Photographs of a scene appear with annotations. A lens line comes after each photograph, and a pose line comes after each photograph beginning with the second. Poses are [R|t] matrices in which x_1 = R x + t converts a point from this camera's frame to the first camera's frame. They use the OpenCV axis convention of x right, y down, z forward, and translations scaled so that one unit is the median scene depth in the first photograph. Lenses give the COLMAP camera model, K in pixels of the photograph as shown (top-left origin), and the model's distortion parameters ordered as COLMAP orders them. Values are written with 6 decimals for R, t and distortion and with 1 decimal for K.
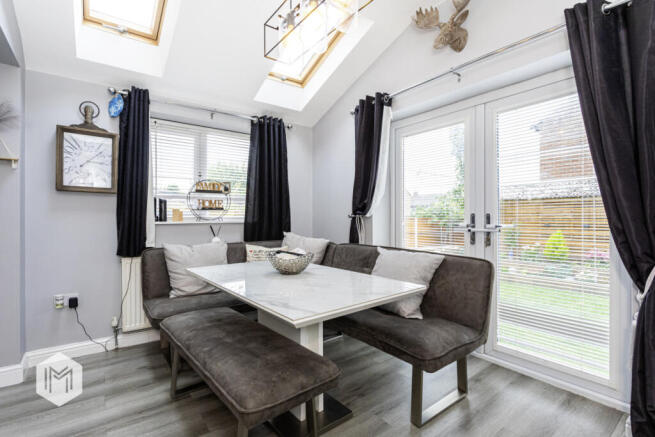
lens RADIAL K [[308.7, 0, 323.6], [0, 308.7, 217.0], [0, 0, 1]] dist [-0.000821, 0.001849]
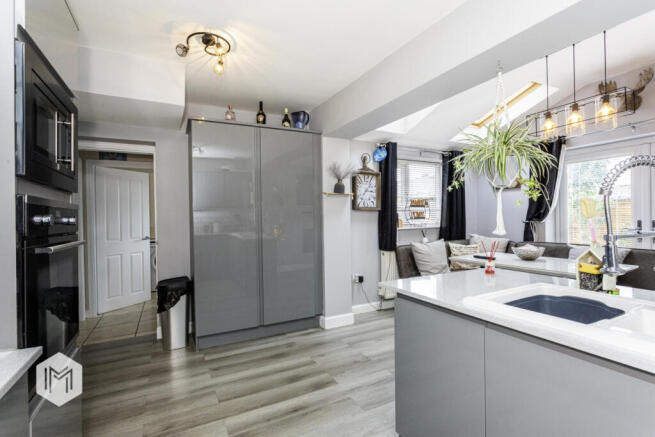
lens RADIAL K [[308.7, 0, 330.9], [0, 308.7, 218.2], [0, 0, 1]] dist [-0.000821, 0.001849]
pose [[0.990643, -0.015611, -0.135585, -0.691129], [0.016689, 0.999837, 0.006820, -0.050379], [0.135457, -0.009019, 0.990742, -0.572053]]
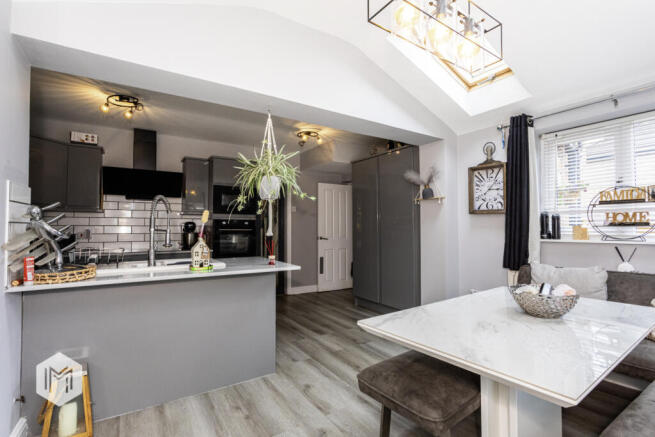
lens RADIAL K [[308.7, 0, 326.9], [0, 308.7, 217.5], [0, 0, 1]] dist [-0.000821, 0.001849]
pose [[-0.037277, -0.028620, -0.998895, 0.498107], [0.005355, 0.999570, -0.028839, -0.030473], [0.999291, -0.006424, -0.037107, 0.364413]]
